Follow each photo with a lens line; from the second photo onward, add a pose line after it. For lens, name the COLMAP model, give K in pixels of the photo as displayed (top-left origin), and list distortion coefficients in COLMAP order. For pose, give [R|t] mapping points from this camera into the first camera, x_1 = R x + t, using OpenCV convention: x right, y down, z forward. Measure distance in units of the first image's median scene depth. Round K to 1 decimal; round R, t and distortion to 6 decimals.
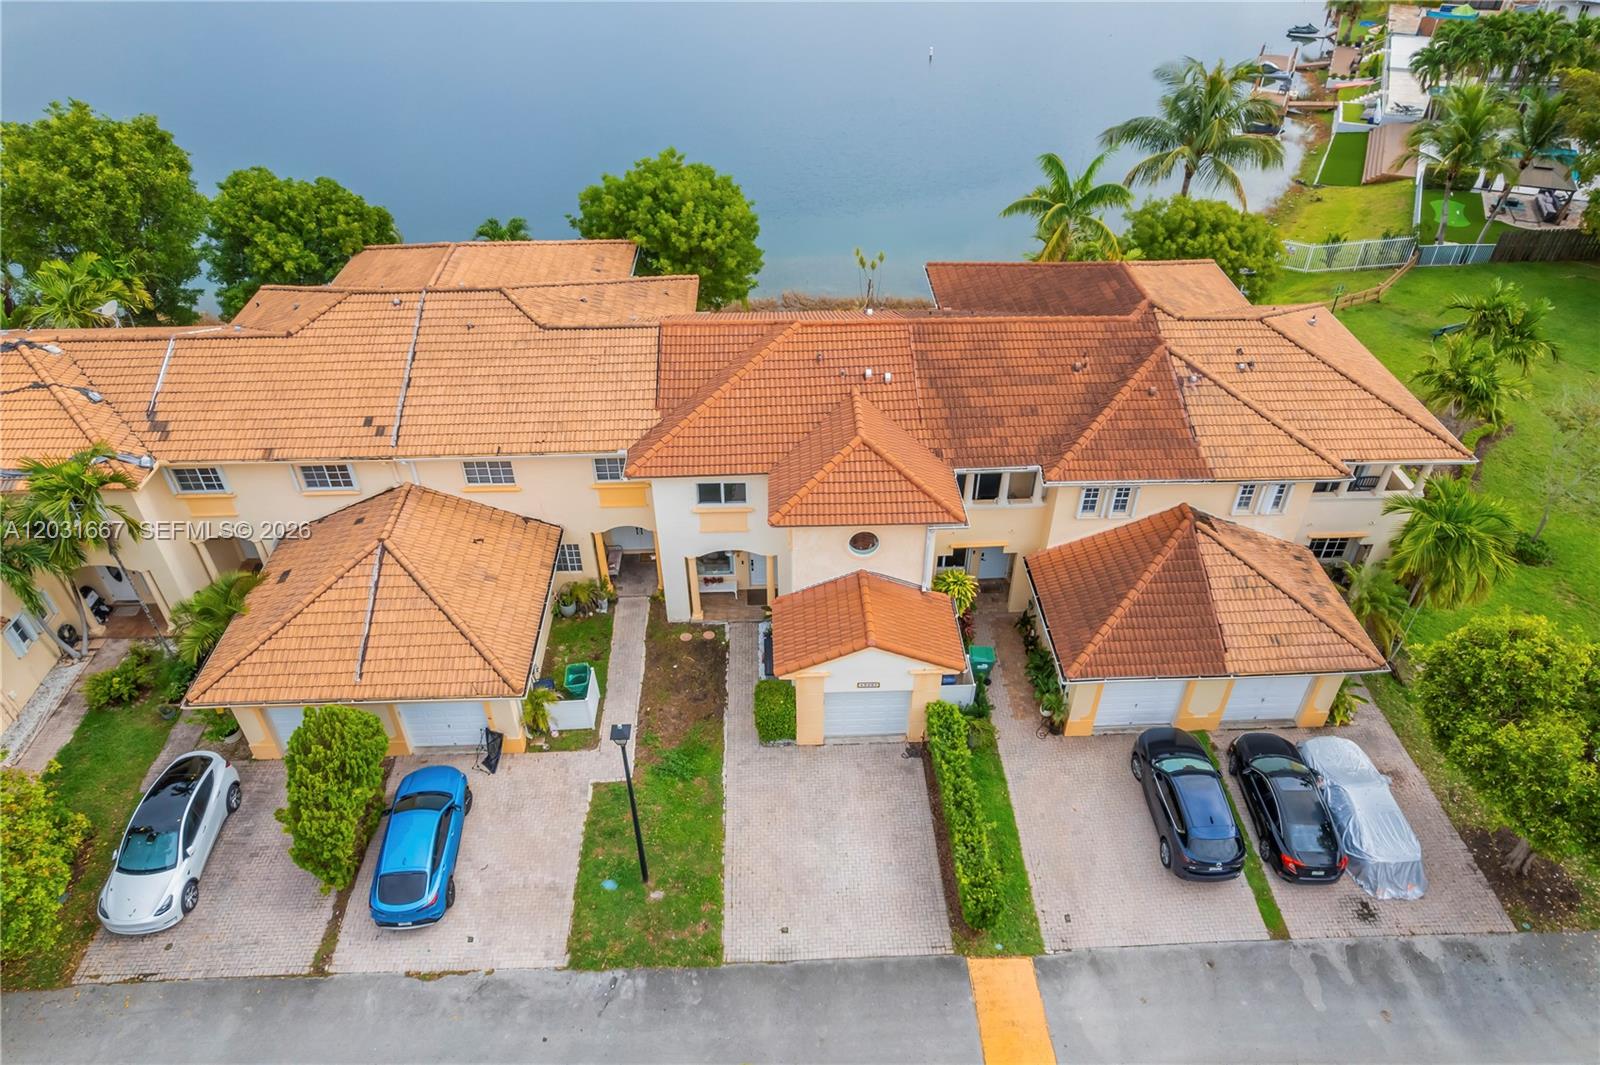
lens RADIAL K [[1025.1, 0, 800.0], [0, 1025.1, 532.5], [0, 0, 1]] dist [-0.056917, 0.060376]
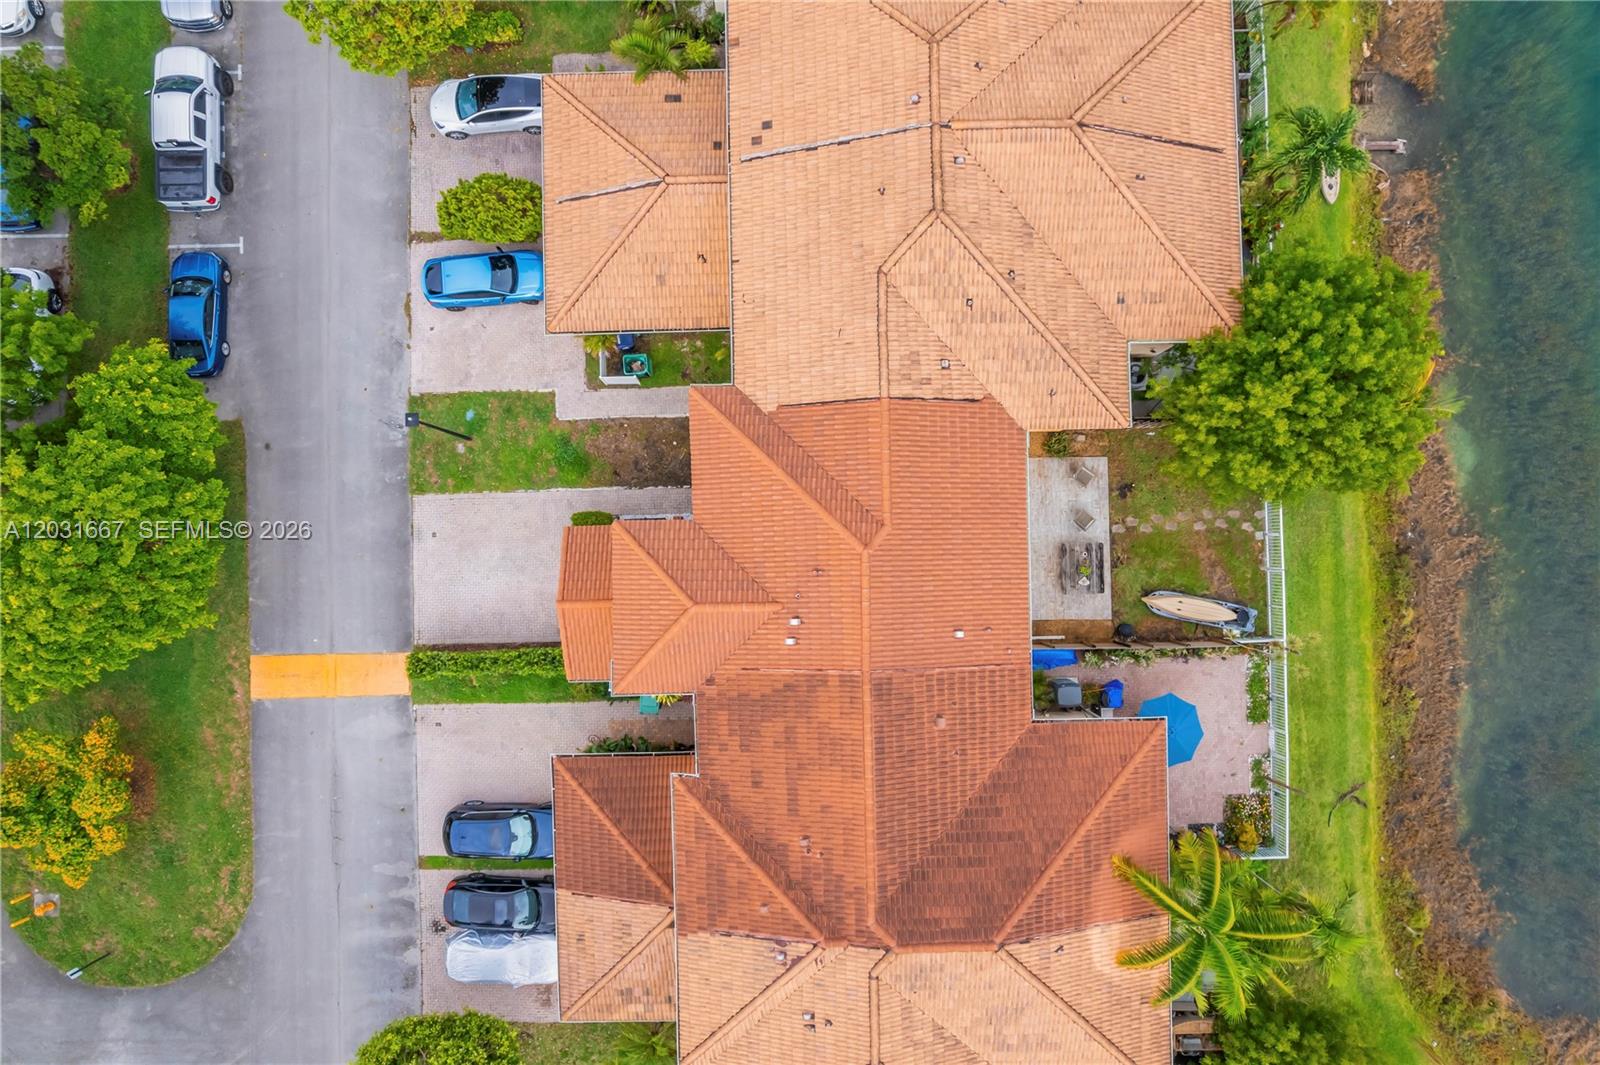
lens RADIAL K [[1025.1, 0, 800.0], [0, 1025.1, 532.5], [0, 0, 1]] dist [-0.056917, 0.060376]
pose [[-0.014461, 0.999801, -0.013754, -0.004879], [-0.612510, 0.002015, 0.790460, -0.961714], [0.790330, 0.019855, 0.612359, 0.426089]]
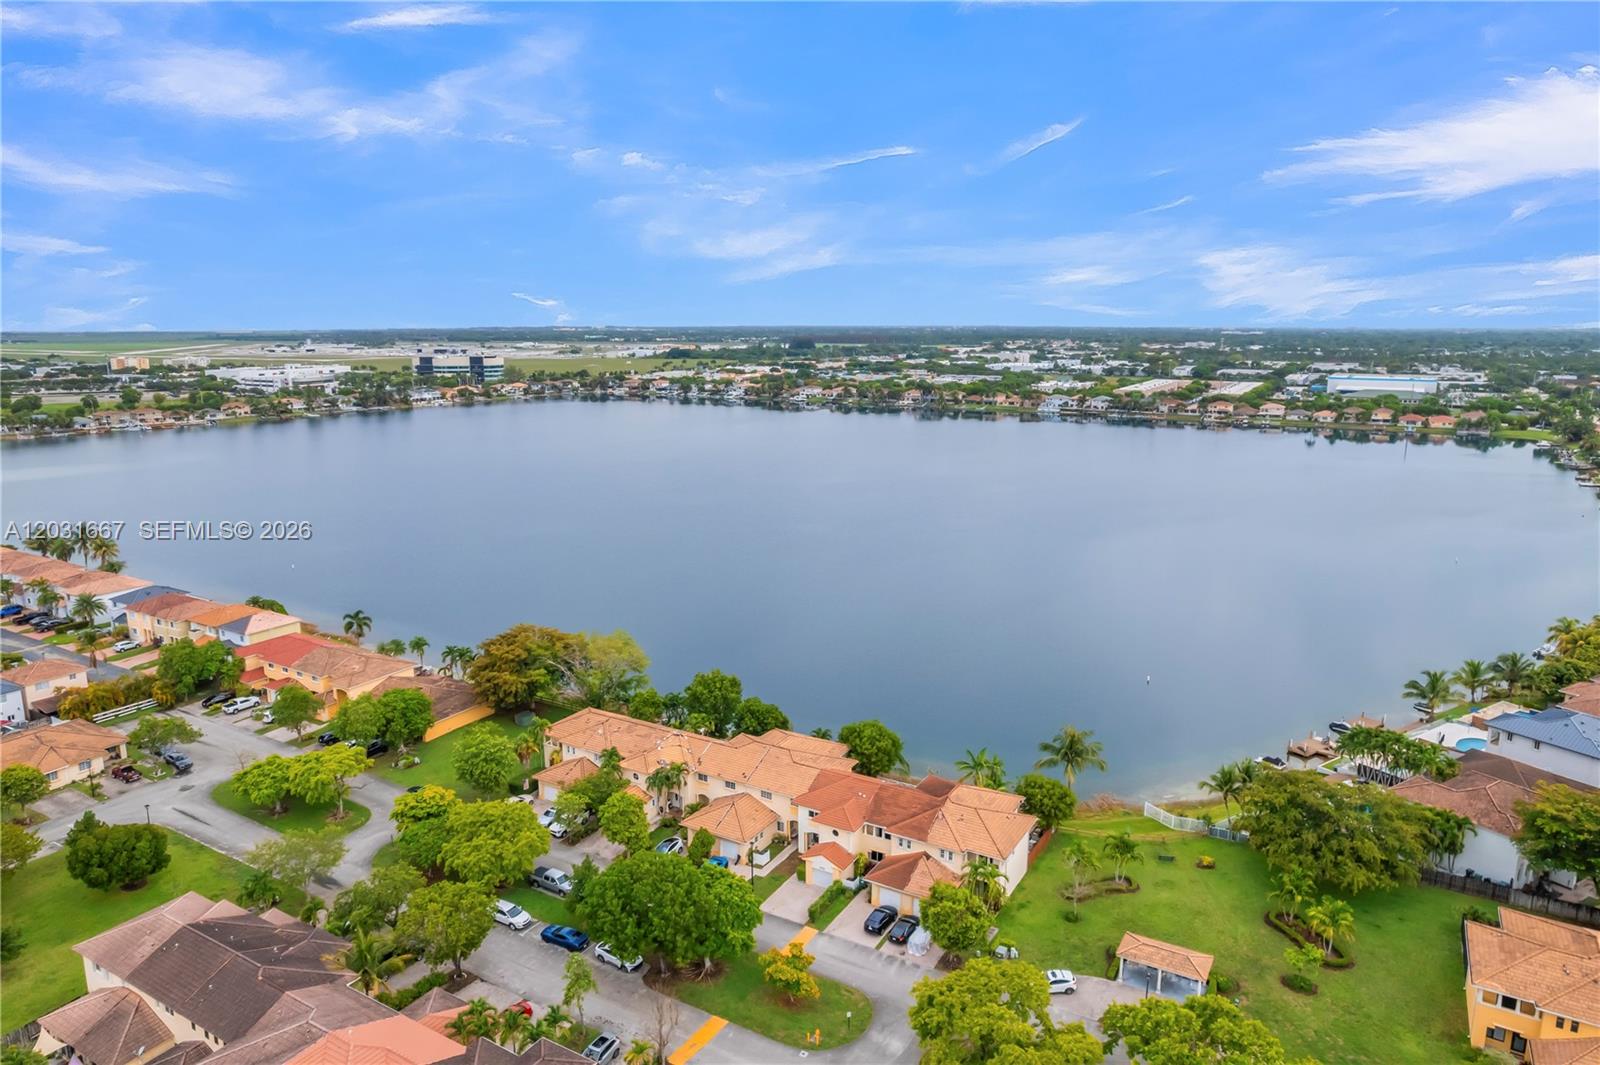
lens RADIAL K [[1025.1, 0, 800.0], [0, 1025.1, 532.5], [0, 0, 1]] dist [-0.056917, 0.060376]
pose [[0.844113, 0.114896, -0.523710, 1.726917], [-0.335849, 0.874707, -0.349418, 0.383045], [0.417946, 0.470836, 0.776939, -2.420552]]
